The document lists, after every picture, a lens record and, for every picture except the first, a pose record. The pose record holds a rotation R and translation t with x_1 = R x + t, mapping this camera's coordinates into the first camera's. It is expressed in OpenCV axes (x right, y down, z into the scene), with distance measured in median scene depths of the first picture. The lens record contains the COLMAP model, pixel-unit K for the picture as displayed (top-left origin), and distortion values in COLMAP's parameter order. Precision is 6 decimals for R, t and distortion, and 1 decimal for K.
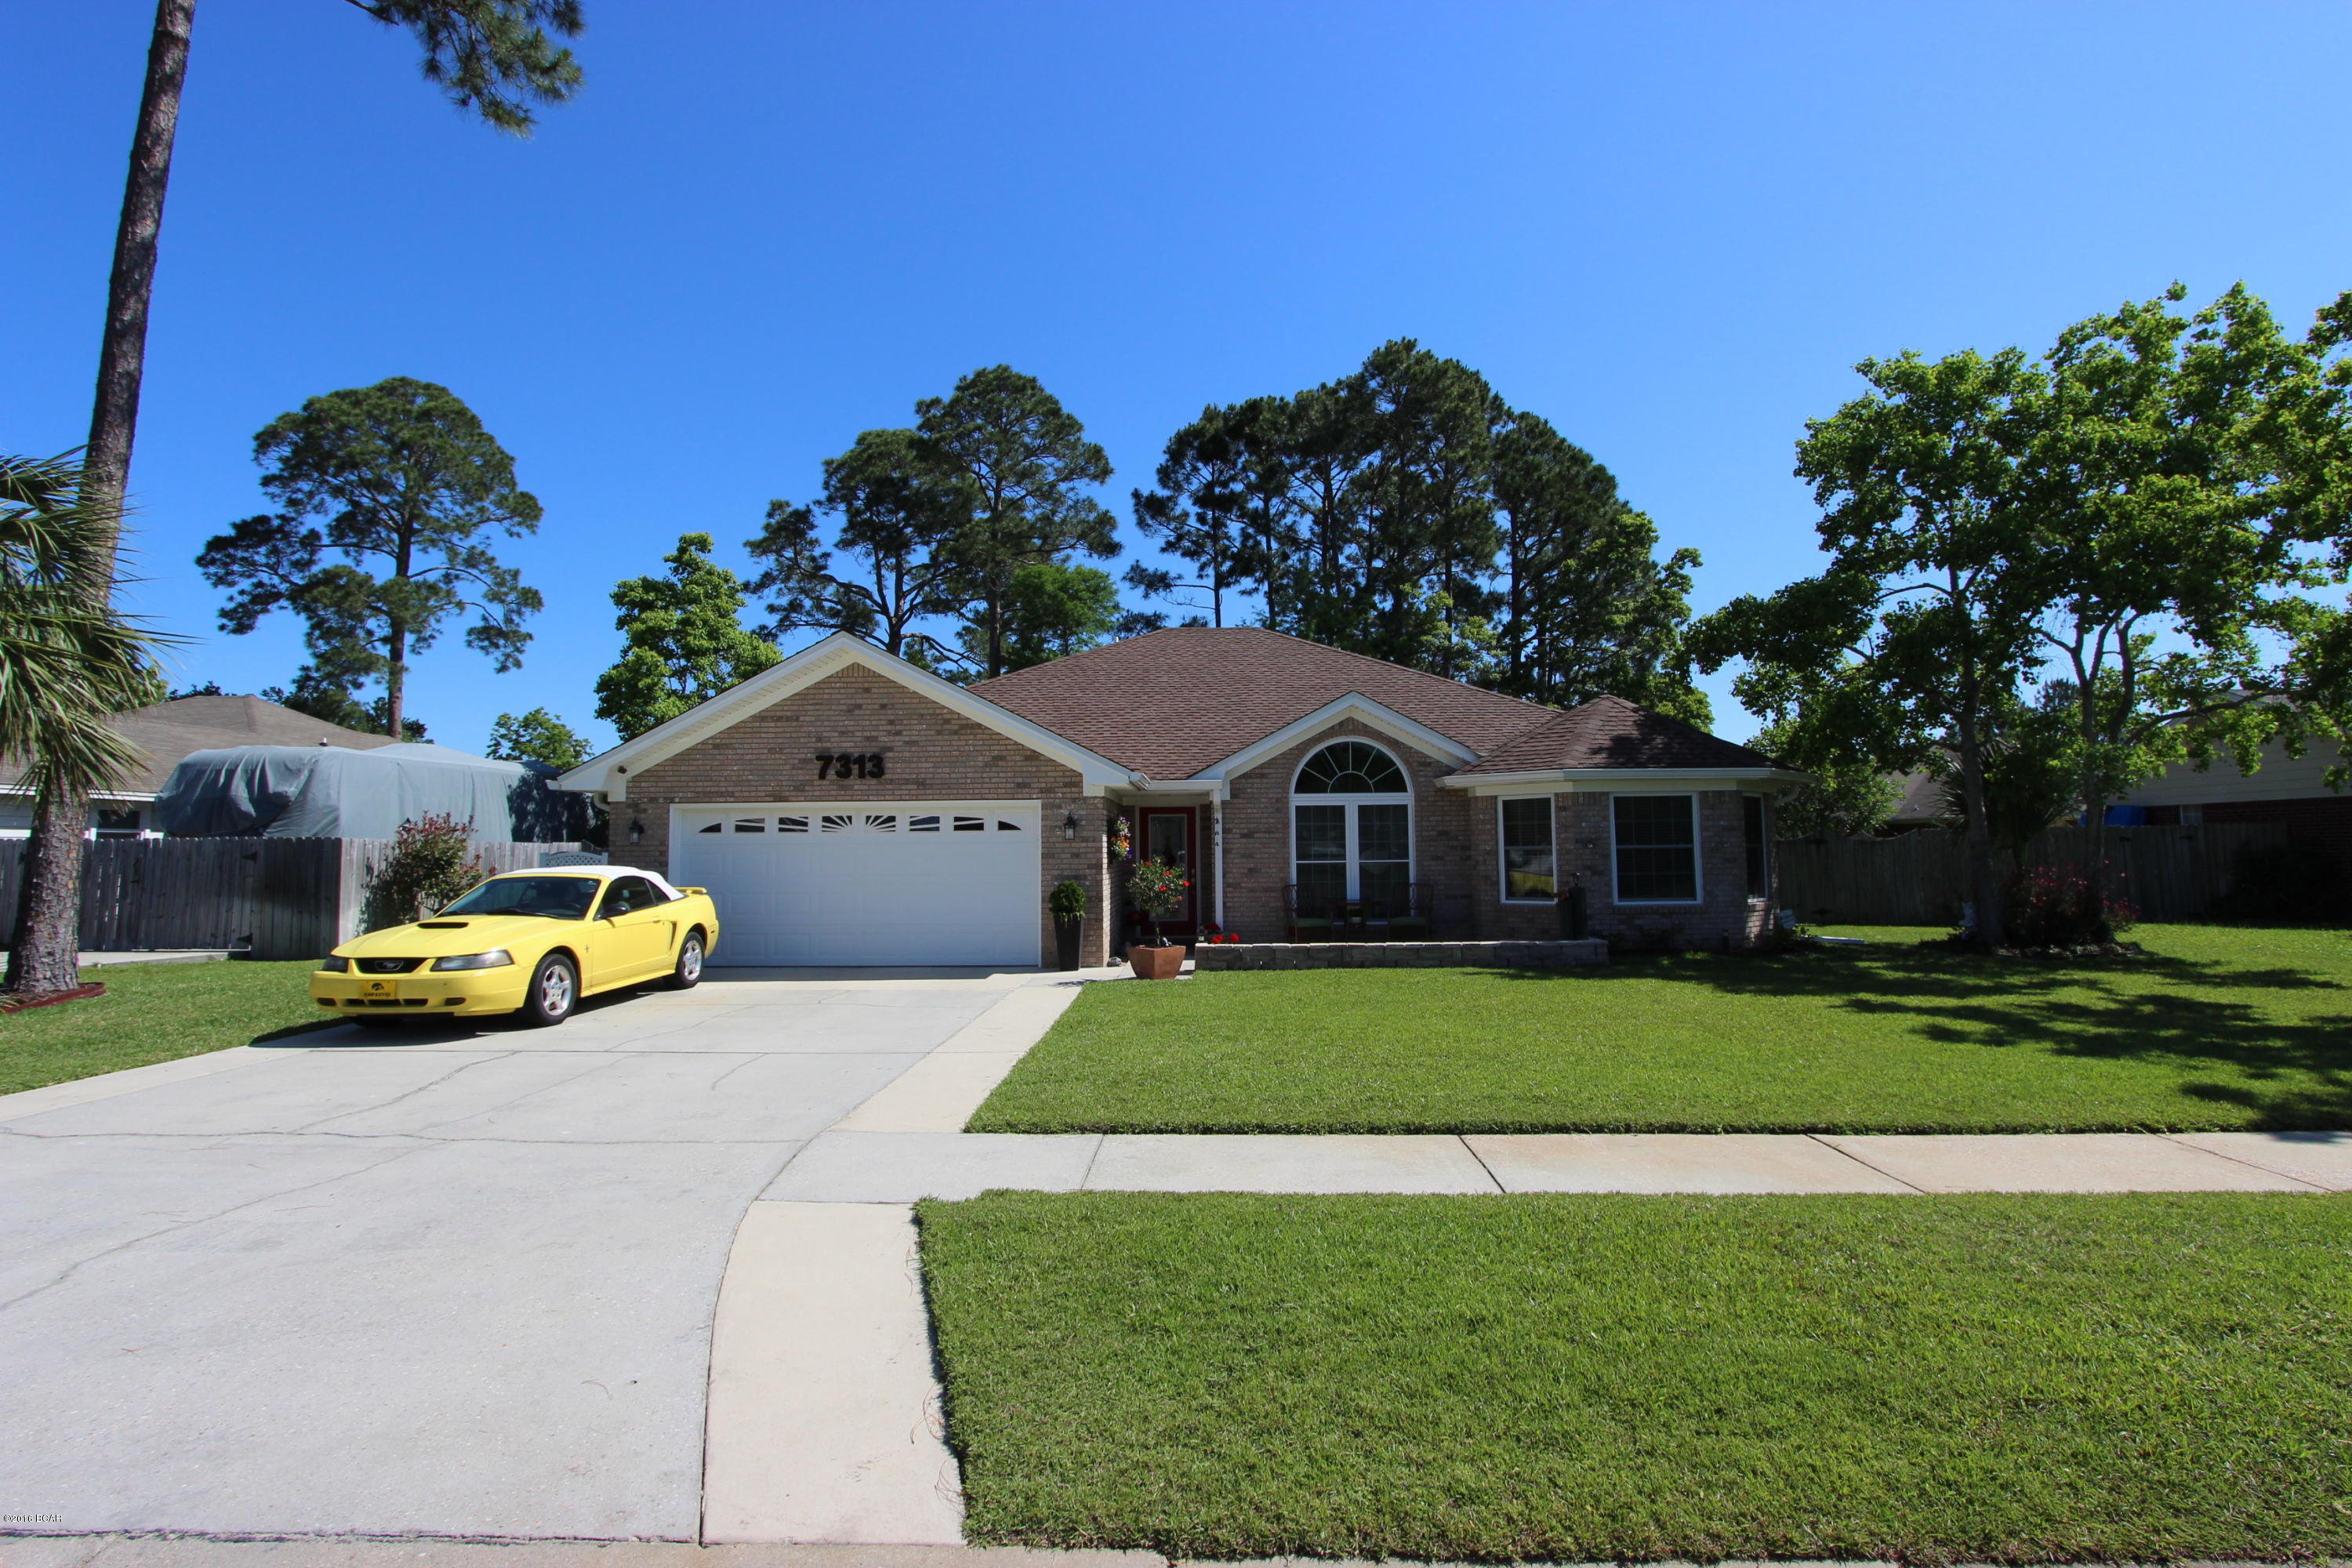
lens RADIAL K [[1086.5, 0, 1184.8], [0, 1086.5, 763.3], [0, 0, 1]] dist [-0.018093, 0.001347]
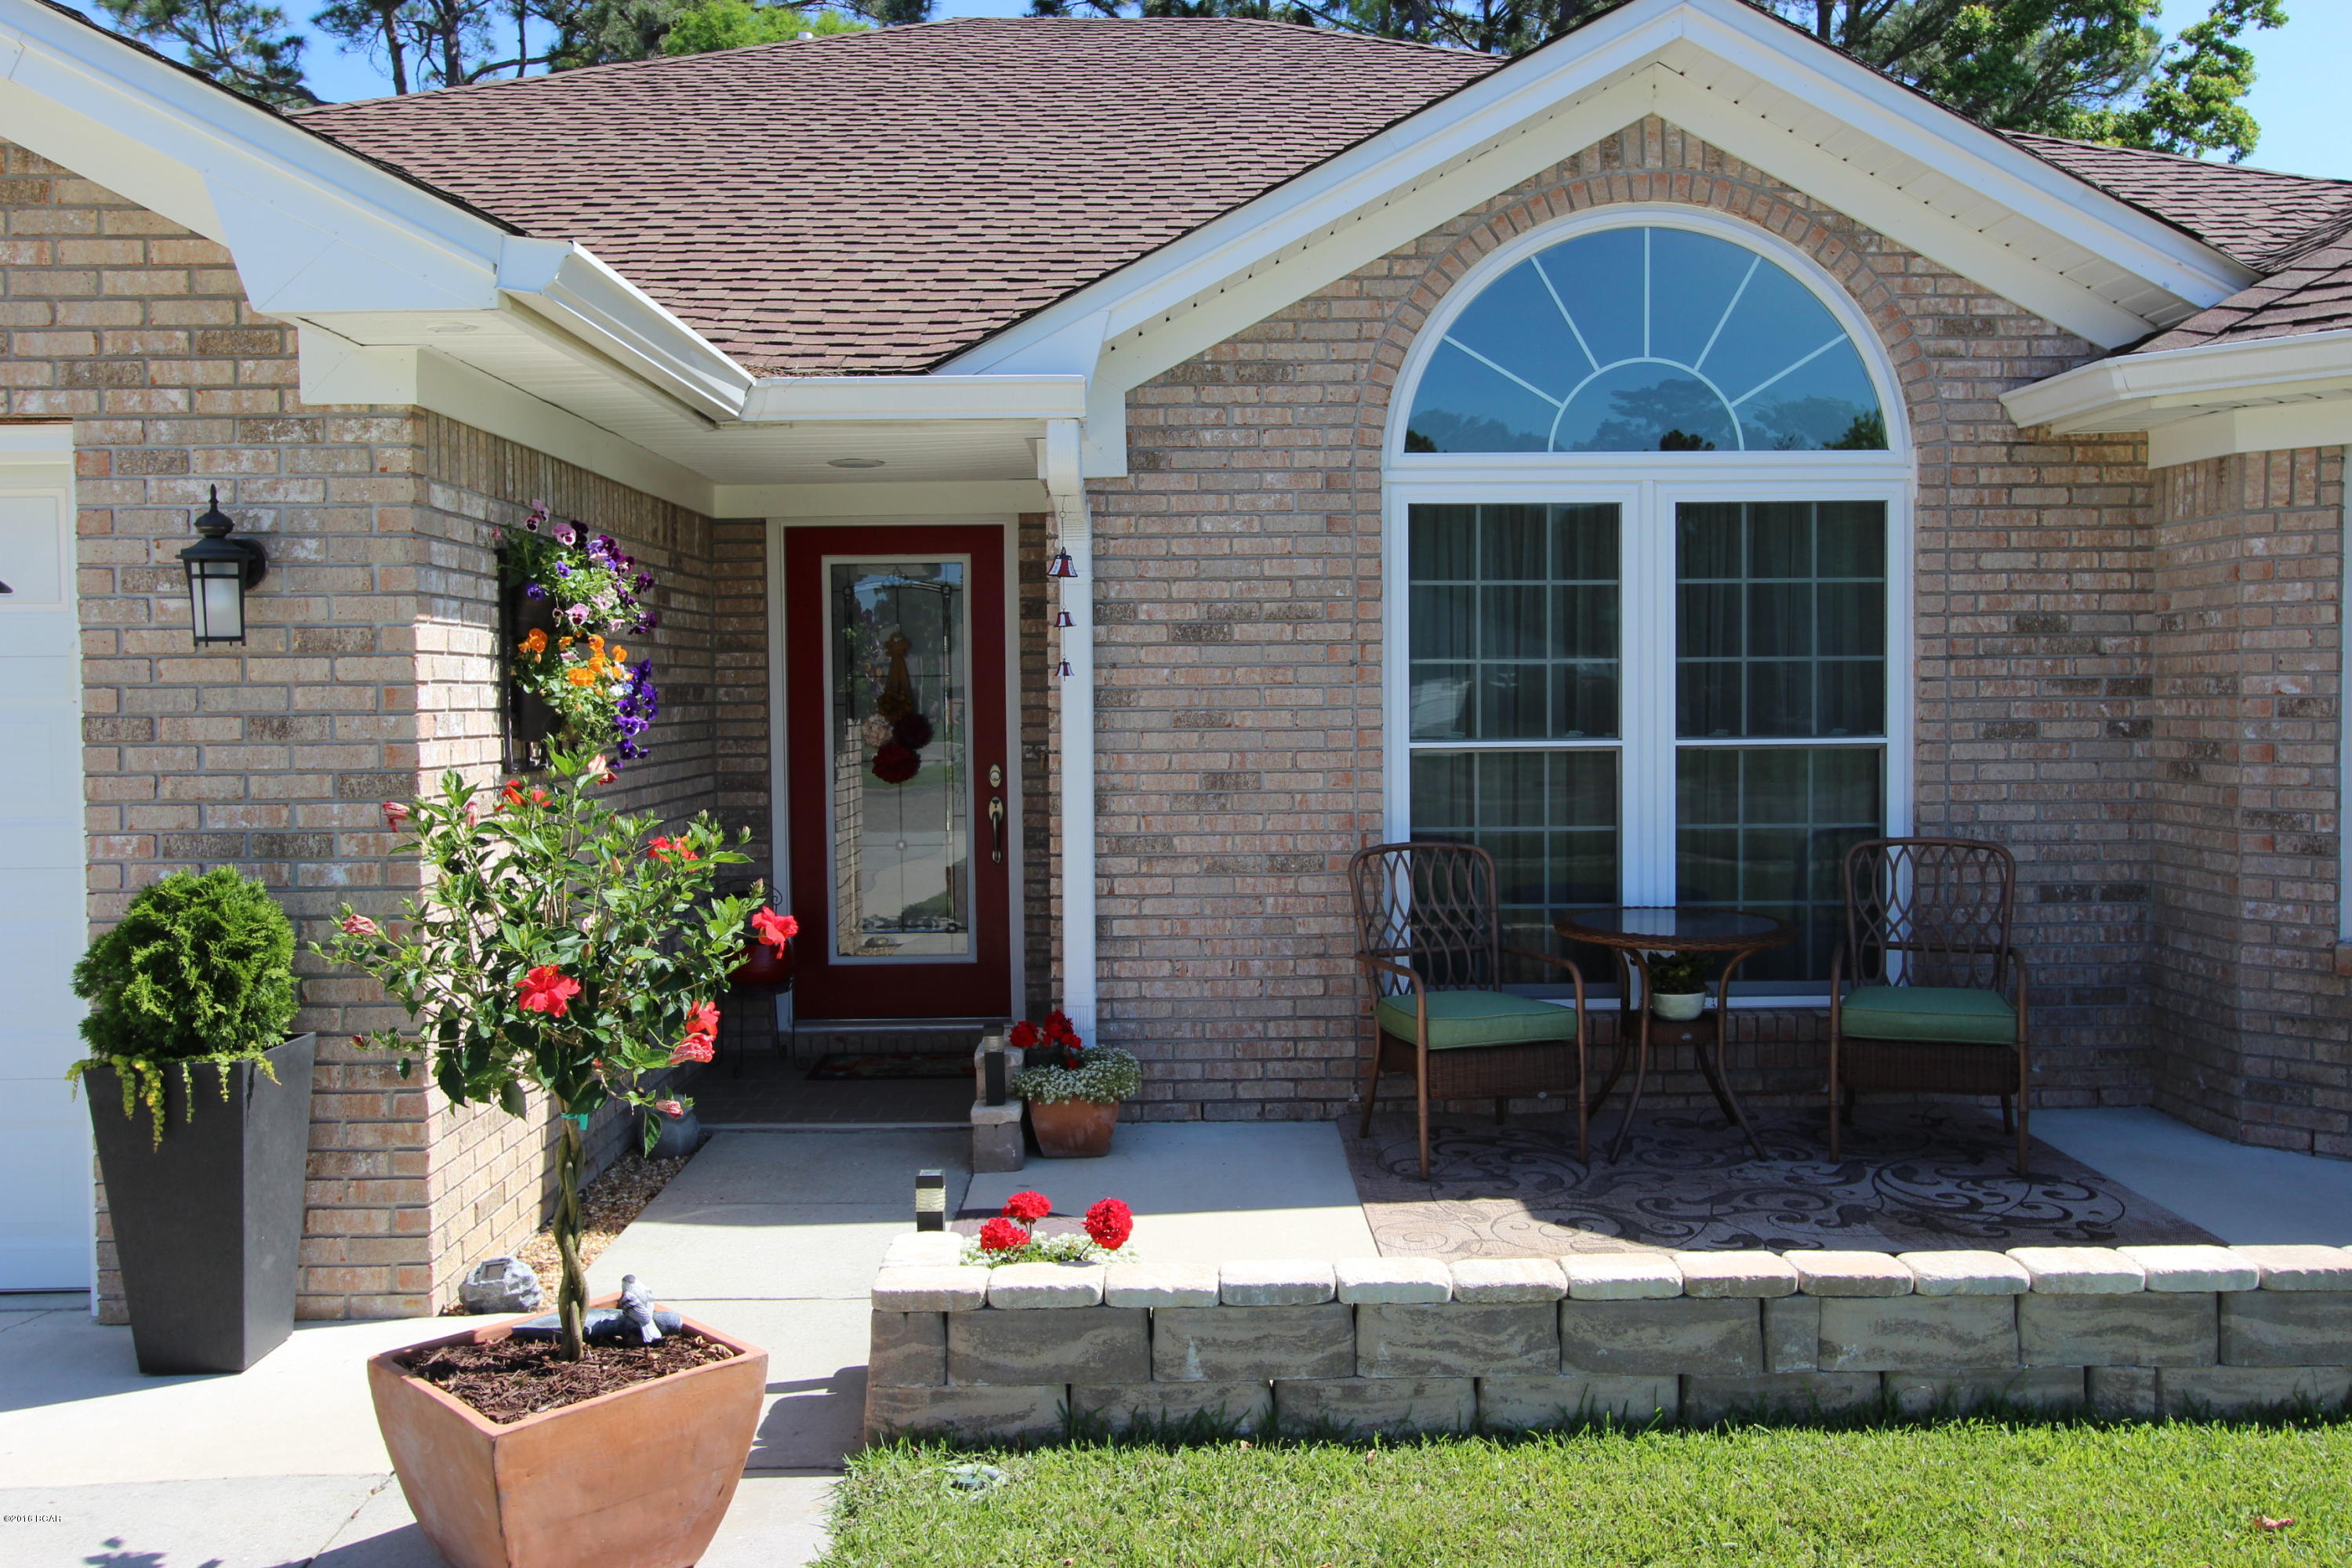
lens RADIAL K [[2010.7, 0, 1176.0], [0, 2010.7, 784.0], [0, 0, 1]] dist [0.000061, 0.002819]
pose [[0.999357, -0.001910, 0.035803, 0.036940], [-0.002654, 0.991900, 0.126994, 0.044301], [-0.035756, -0.127008, 0.991257, 0.573829]]
